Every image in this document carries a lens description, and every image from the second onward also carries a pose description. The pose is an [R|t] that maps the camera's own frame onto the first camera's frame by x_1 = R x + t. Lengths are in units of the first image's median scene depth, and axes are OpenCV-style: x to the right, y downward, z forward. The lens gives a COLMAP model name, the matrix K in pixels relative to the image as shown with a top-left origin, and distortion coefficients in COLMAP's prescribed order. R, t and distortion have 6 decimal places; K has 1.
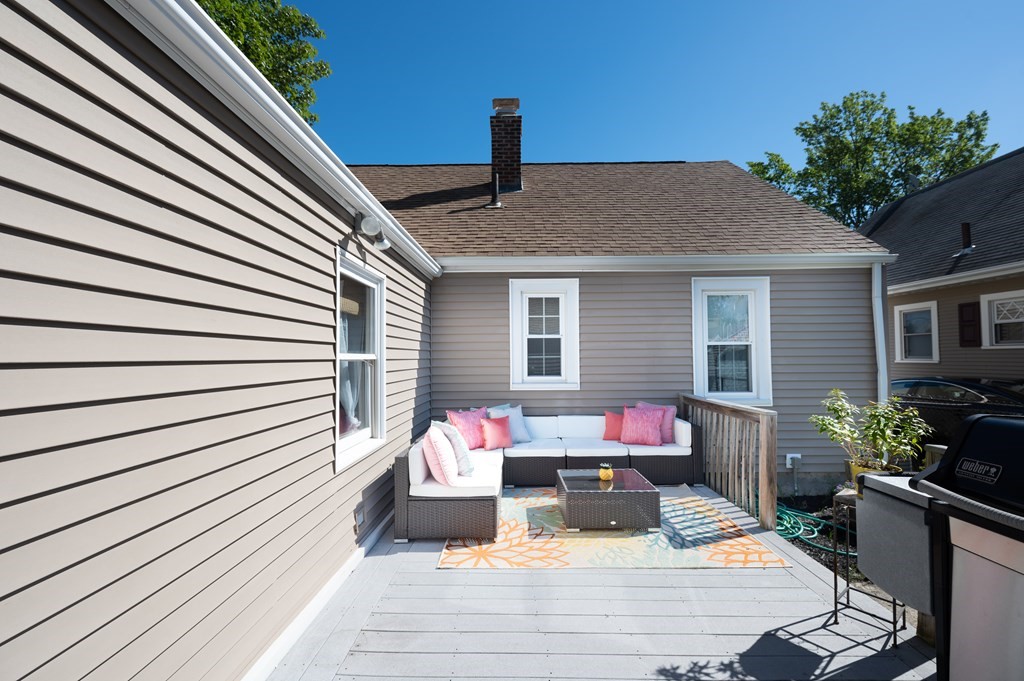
lens RADIAL K [[426.3, 0, 513.9], [0, 426.3, 358.9], [0, 0, 1]] dist [-0.000653, -0.000195]
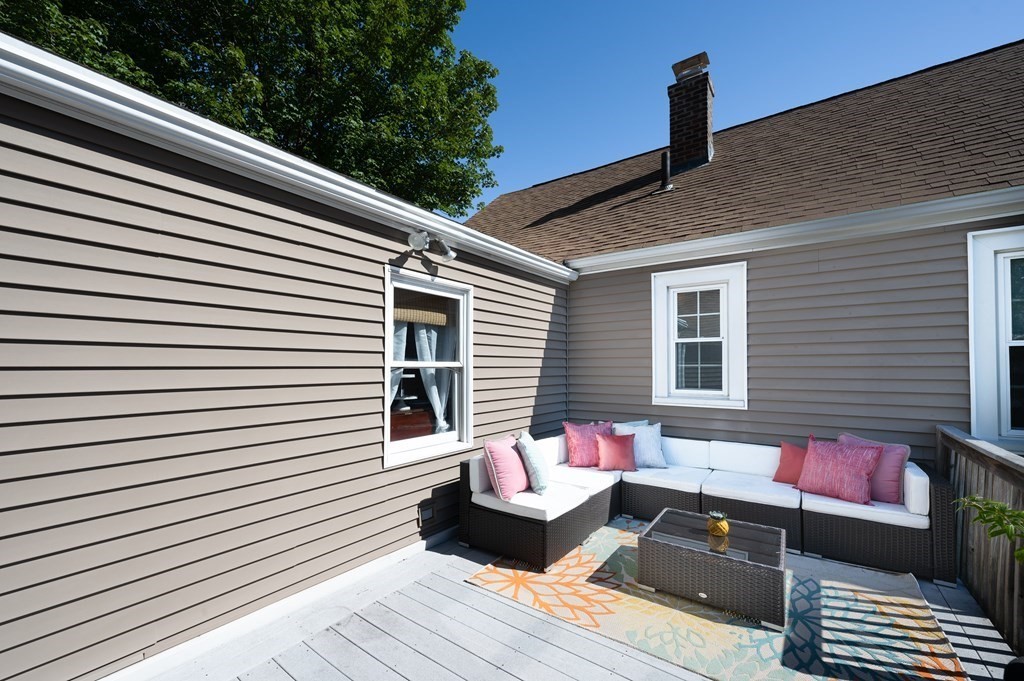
lens RADIAL K [[418.1, 0, 480.1], [0, 418.1, 370.8], [0, 0, 1]] dist [-0.000196, -0.000078]
pose [[0.808681, 0.013231, -0.588099, 0.279562], [-0.007255, 0.999895, 0.012519, -0.002125], [0.588203, -0.005858, 0.808692, 0.169299]]
